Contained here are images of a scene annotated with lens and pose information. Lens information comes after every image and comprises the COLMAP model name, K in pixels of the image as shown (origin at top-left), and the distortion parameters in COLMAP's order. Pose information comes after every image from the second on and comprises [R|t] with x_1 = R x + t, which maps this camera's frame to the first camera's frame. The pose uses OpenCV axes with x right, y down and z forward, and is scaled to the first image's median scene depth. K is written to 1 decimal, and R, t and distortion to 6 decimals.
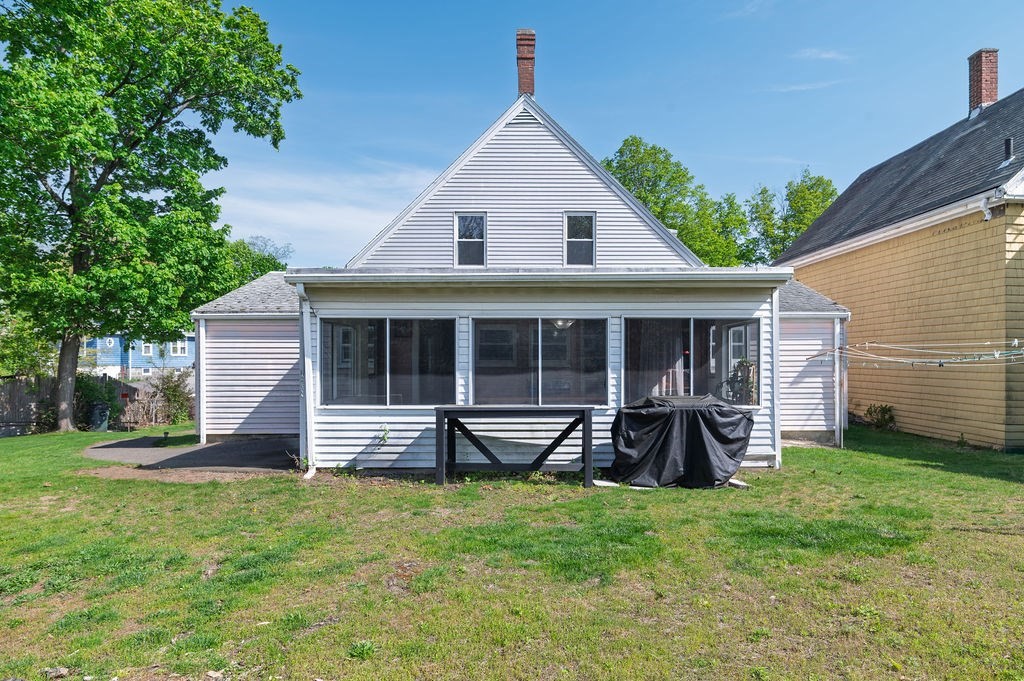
lens RADIAL K [[581.2, 0, 512.0], [0, 581.2, 340.5], [0, 0, 1]] dist [0.003642, 0.001238]
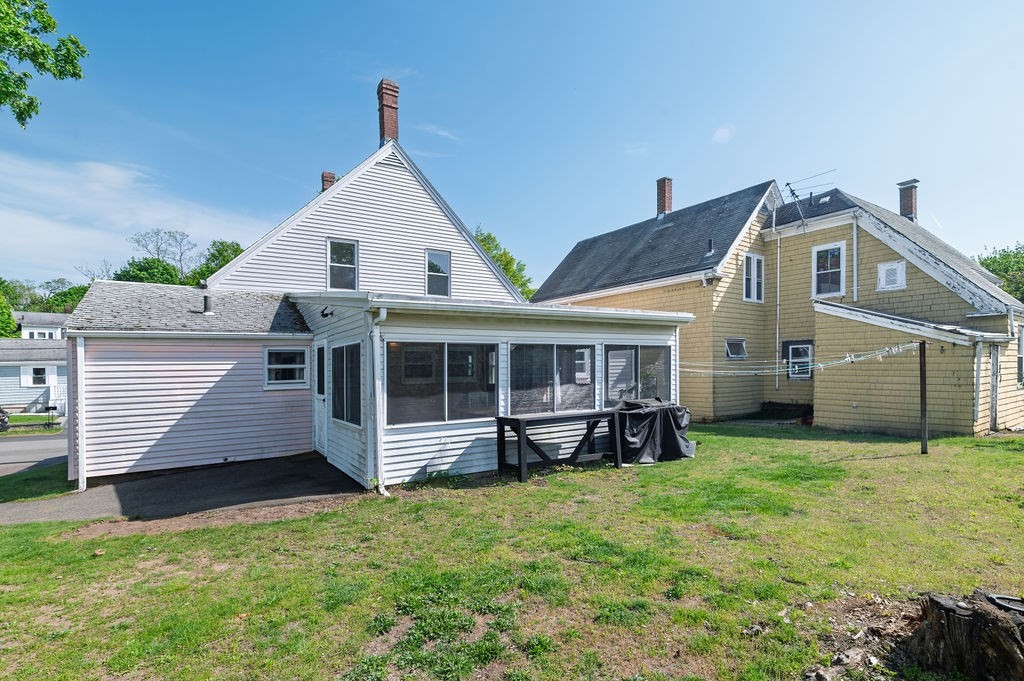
lens RADIAL K [[501.7, 0, 512.9], [0, 501.7, 360.3], [0, 0, 1]] dist [0.005262, 0.000095]
pose [[0.840592, -0.006645, 0.541628, -0.622797], [0.002657, 0.999963, 0.008146, -0.012017], [-0.541662, -0.005409, 0.840579, 0.122739]]
